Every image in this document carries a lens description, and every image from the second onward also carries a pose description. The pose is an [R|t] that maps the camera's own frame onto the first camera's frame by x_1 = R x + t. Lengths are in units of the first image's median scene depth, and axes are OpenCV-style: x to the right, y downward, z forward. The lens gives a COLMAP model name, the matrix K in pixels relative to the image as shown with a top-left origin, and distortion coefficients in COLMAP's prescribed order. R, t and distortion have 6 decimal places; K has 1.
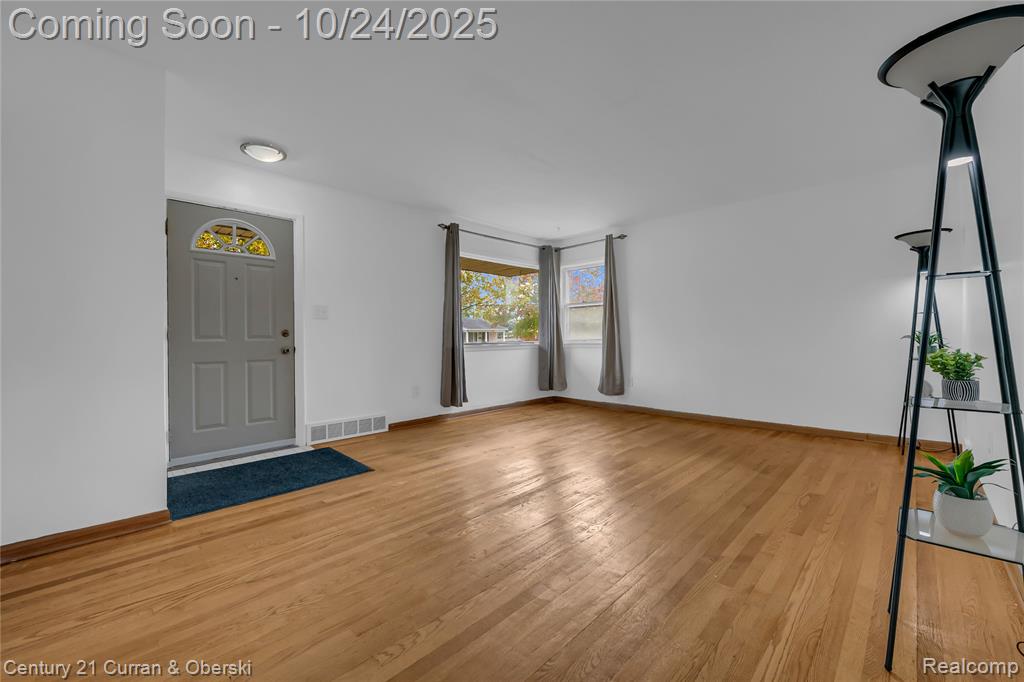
lens RADIAL K [[414.7, 0, 514.4], [0, 414.7, 340.6], [0, 0, 1]] dist [-0.010779, -0.001525]
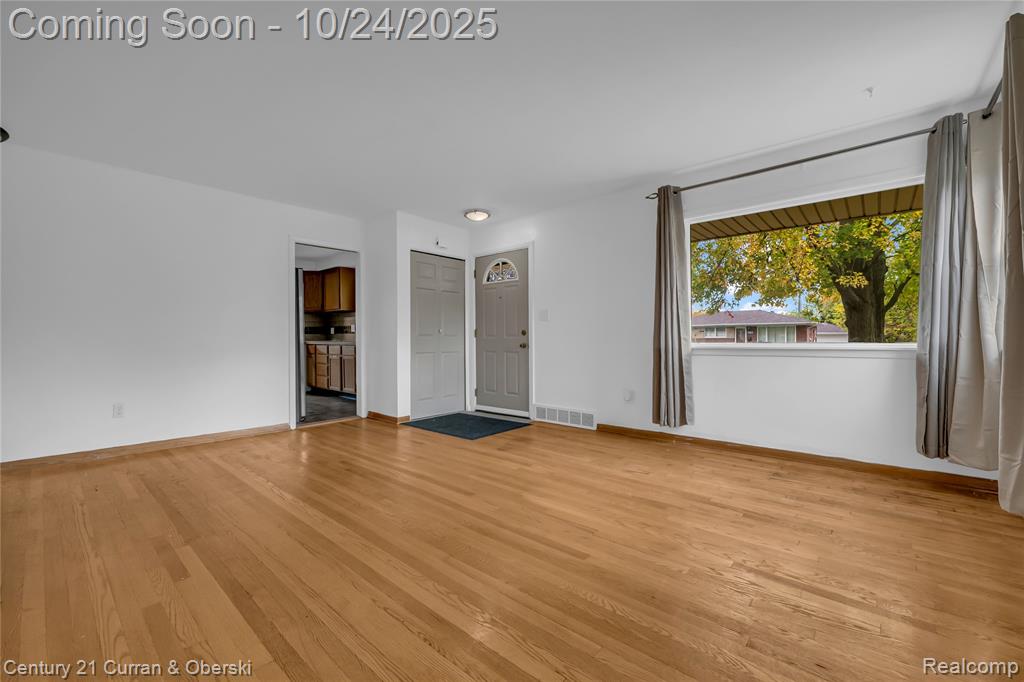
lens RADIAL K [[414.7, 0, 514.4], [0, 414.7, 339.4], [0, 0, 1]] dist [-0.010779, -0.001525]
pose [[0.059719, 0.014402, -0.998111, 0.794130], [-0.005396, 0.999886, 0.014105, -0.014752], [0.998201, 0.004543, 0.059790, 0.880023]]
